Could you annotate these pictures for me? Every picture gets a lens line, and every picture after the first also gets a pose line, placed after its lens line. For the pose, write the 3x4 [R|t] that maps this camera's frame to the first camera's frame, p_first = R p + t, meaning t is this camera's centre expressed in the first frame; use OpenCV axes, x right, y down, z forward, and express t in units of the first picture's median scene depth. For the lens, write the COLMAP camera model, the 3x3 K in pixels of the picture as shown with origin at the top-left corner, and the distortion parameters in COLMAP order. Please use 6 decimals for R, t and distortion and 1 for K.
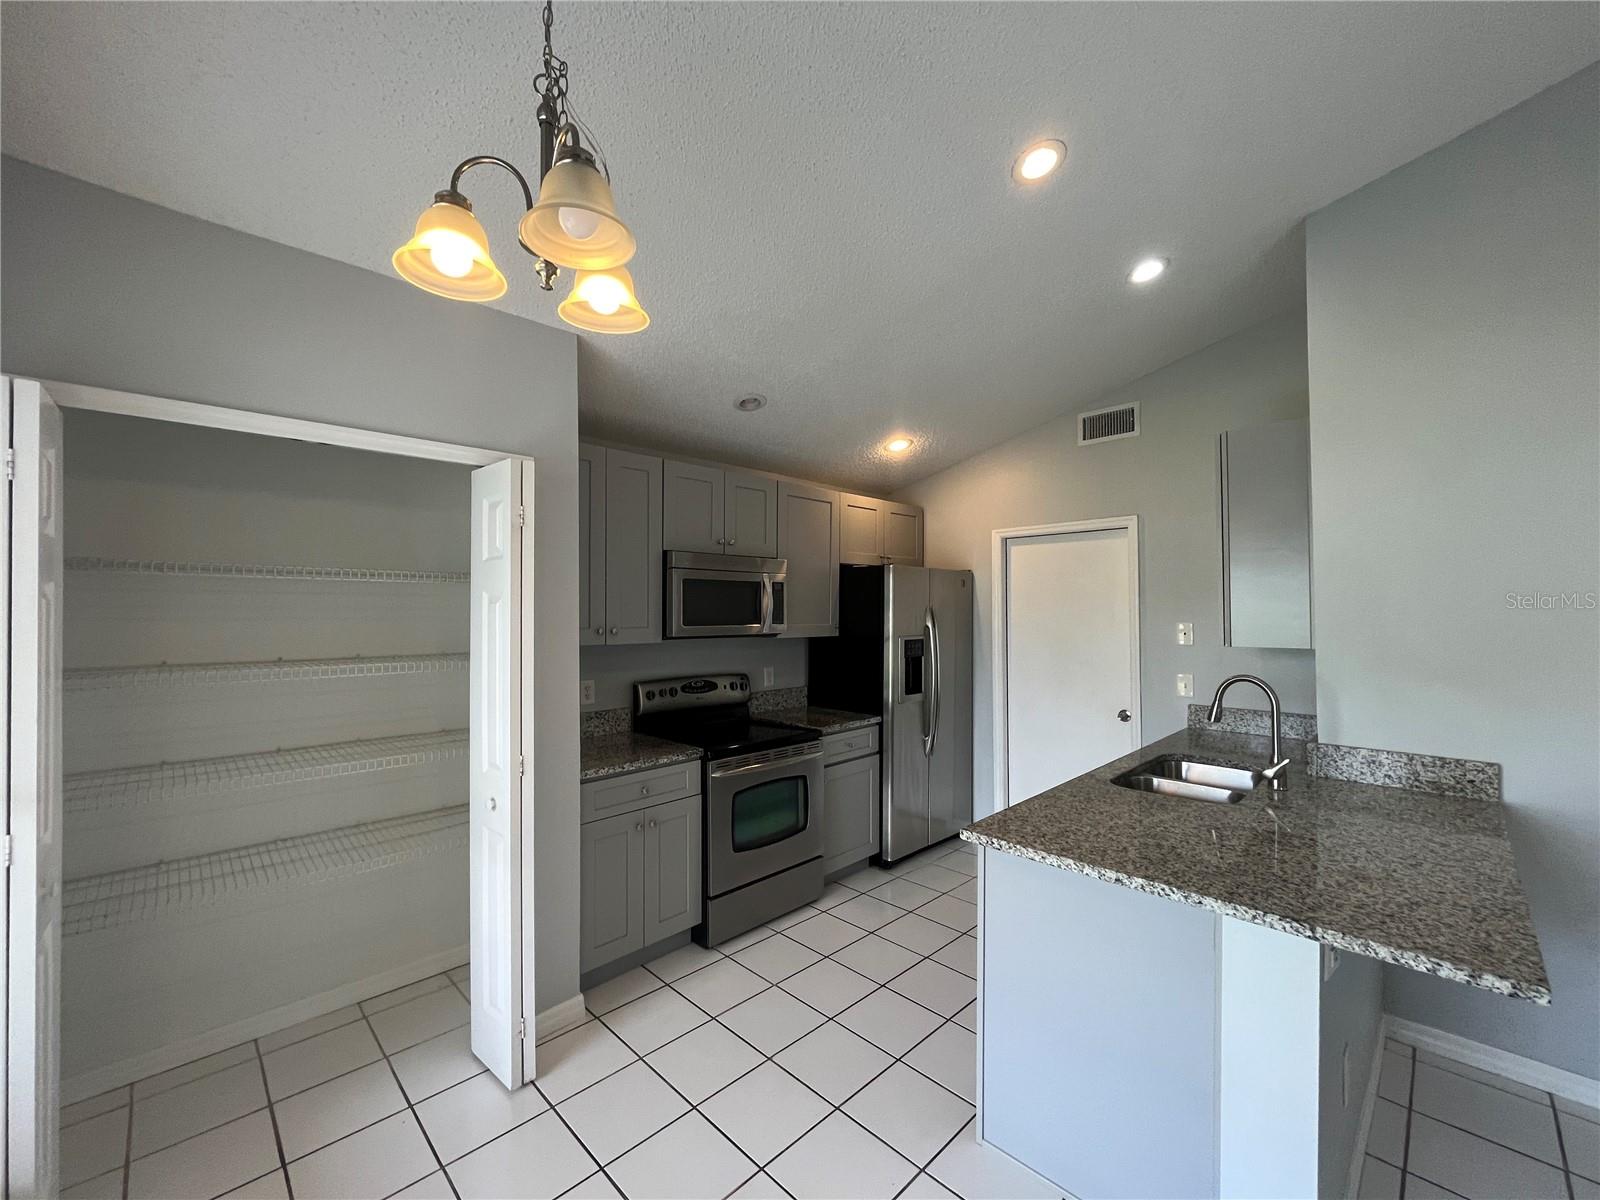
lens RADIAL K [[651.1, 0, 795.6], [0, 651.1, 603.1], [0, 0, 1]] dist [0.001503, 0.000210]
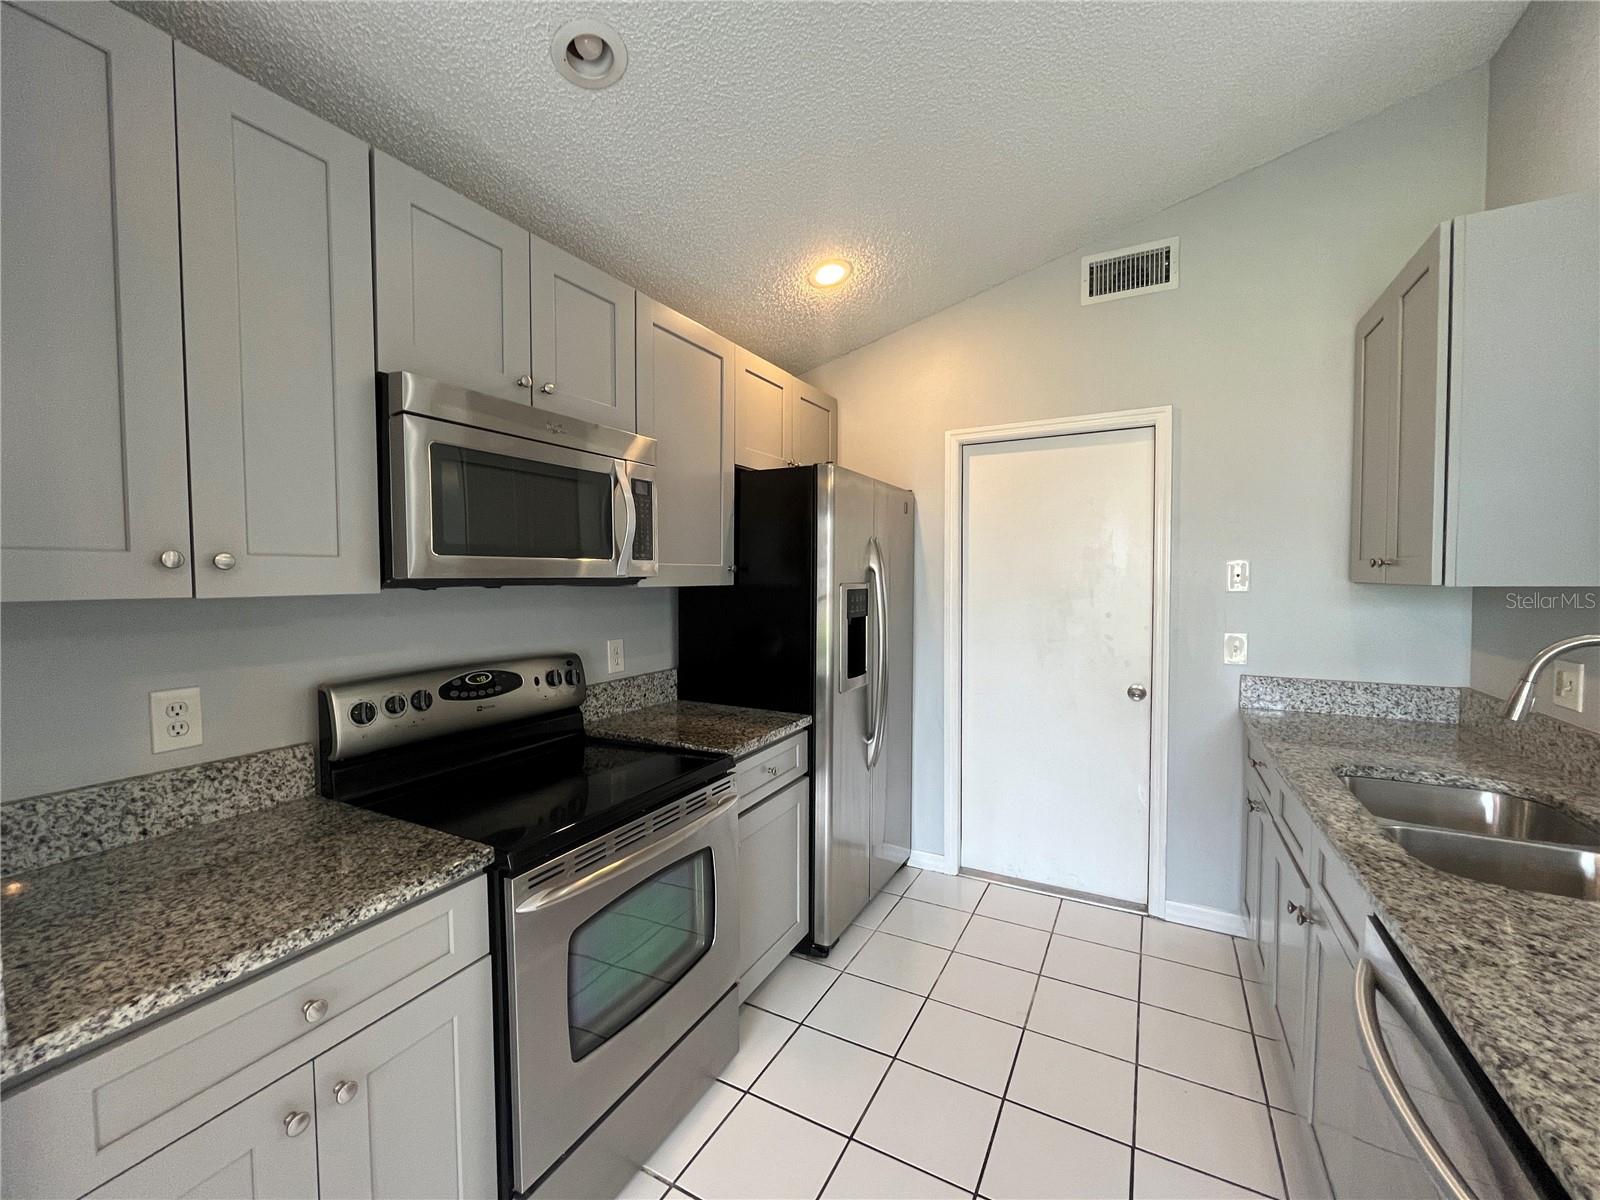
lens RADIAL K [[651.1, 0, 795.6], [0, 651.1, 603.1], [0, 0, 1]] dist [0.001503, 0.000210]
pose [[0.956747, -0.014294, 0.290569, -0.062437], [-0.001659, 0.998508, 0.054583, 0.038361], [-0.290916, -0.052704, 0.955296, 0.456528]]
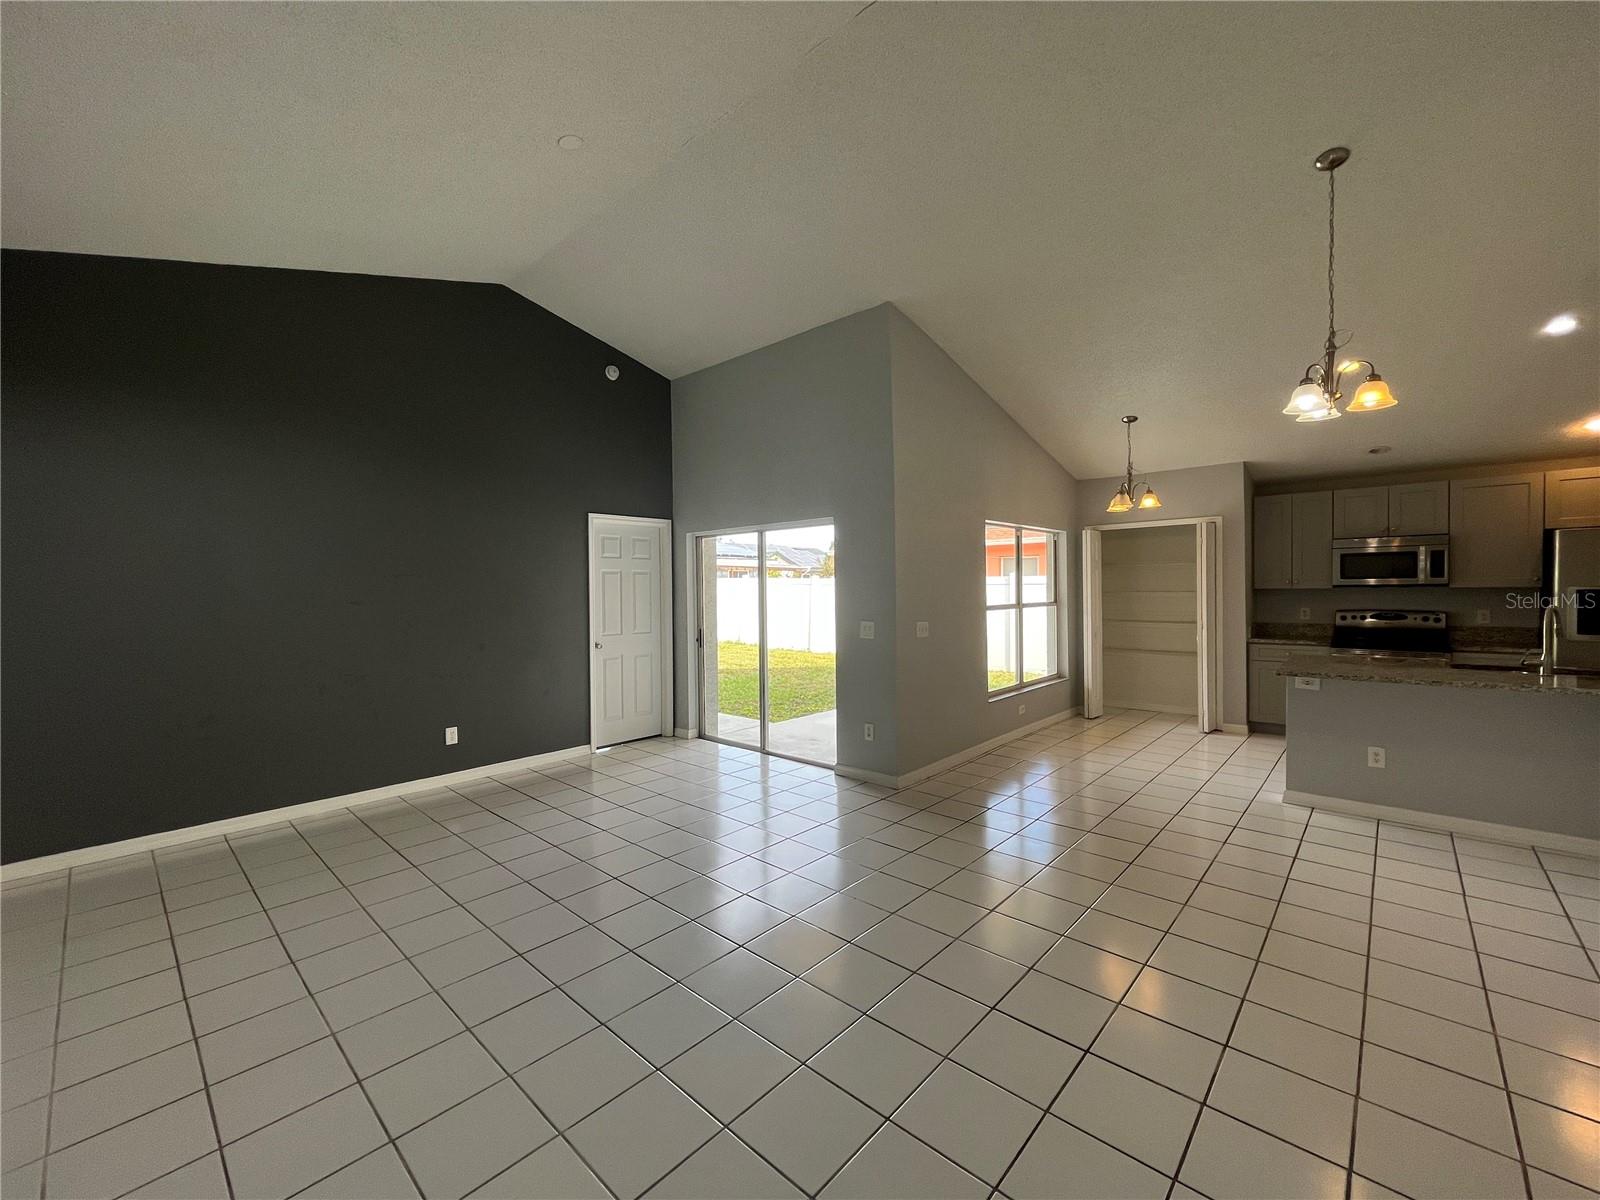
lens RADIAL K [[651.1, 0, 795.6], [0, 651.1, 603.1], [0, 0, 1]] dist [0.001503, 0.000210]
pose [[0.047415, 0.017719, -0.998718, 1.436049], [0.026885, 0.999458, 0.019008, 0.022912], [0.998513, -0.027752, 0.046913, -0.581381]]
